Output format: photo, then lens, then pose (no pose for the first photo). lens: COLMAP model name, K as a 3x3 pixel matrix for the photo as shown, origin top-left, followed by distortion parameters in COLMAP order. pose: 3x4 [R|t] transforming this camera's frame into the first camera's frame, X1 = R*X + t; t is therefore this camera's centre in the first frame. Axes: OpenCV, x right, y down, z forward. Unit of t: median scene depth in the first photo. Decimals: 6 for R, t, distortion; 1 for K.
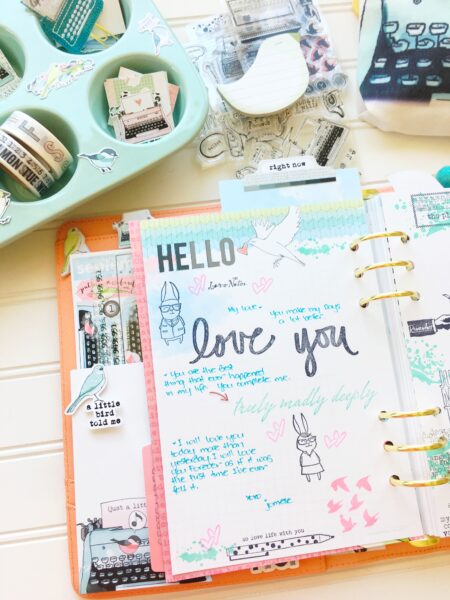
lens RADIAL K [[514.4, 0, 229.5], [0, 514.4, 290.6], [0, 0, 1]] dist [0.076619, -0.128287]
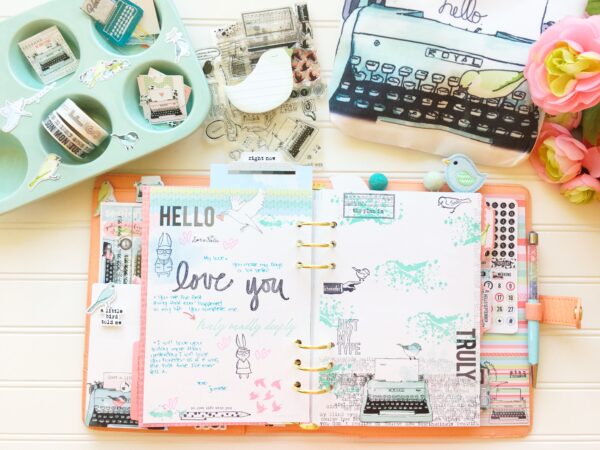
lens RADIAL K [[514.4, 0, 297.9], [0, 514.4, 218.0], [0, 0, 1]] dist [0.076619, -0.128287]
pose [[0.990593, 0.134521, -0.025078, 0.272904], [-0.129676, 0.981360, 0.141834, -0.304131], [0.043690, -0.137248, 0.989573, -0.396428]]
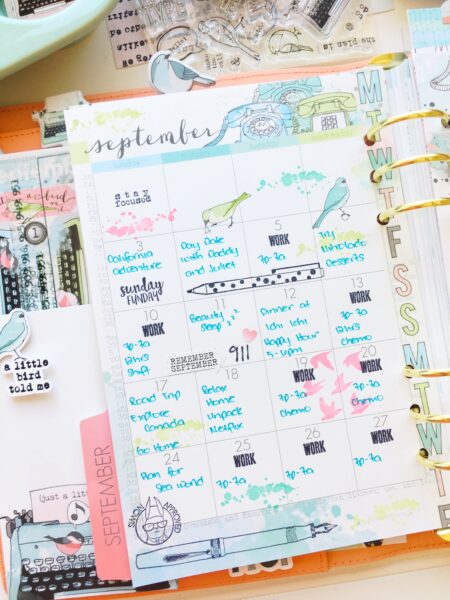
lens RADIAL K [[514.4, 0, 226.9], [0, 514.4, 291.0], [0, 0, 1]] dist [0.076619, -0.128287]
pose [[0.999567, -0.018097, -0.023193, 0.056341], [0.021203, 0.989698, 0.141593, 0.018338], [0.020391, -0.142023, 0.989653, 0.273501]]
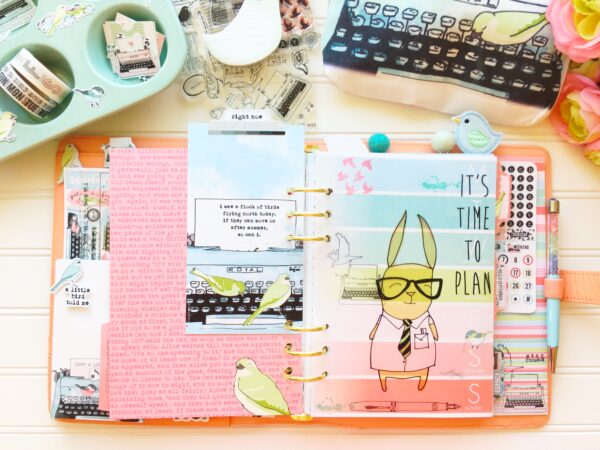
lens RADIAL K [[514.4, 0, 300.7], [0, 514.4, 218.3], [0, 0, 1]] dist [0.076619, -0.128287]
pose [[0.991233, 0.130140, -0.022803, 0.308184], [-0.124300, 0.977057, 0.172945, -0.242381], [0.044787, -0.168594, 0.984668, -0.237074]]
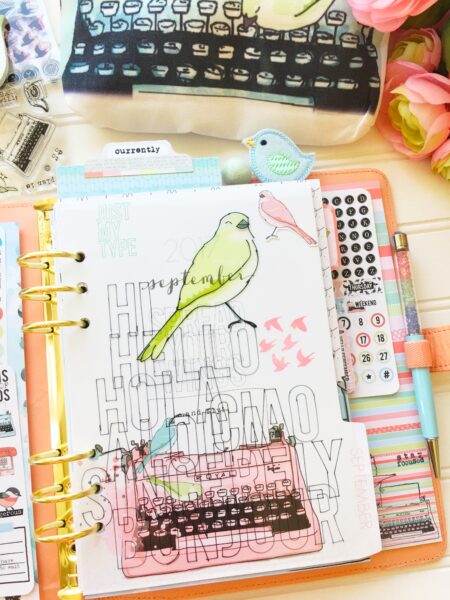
lens RADIAL K [[514.4, 0, 234.8], [0, 514.4, 295.3], [0, 0, 1]] dist [0.076619, -0.128287]
pose [[0.999690, -0.001917, -0.024807, 0.625494], [0.003458, 0.998055, 0.062244, -0.087515], [0.024639, -0.062310, 0.997753, 0.125314]]
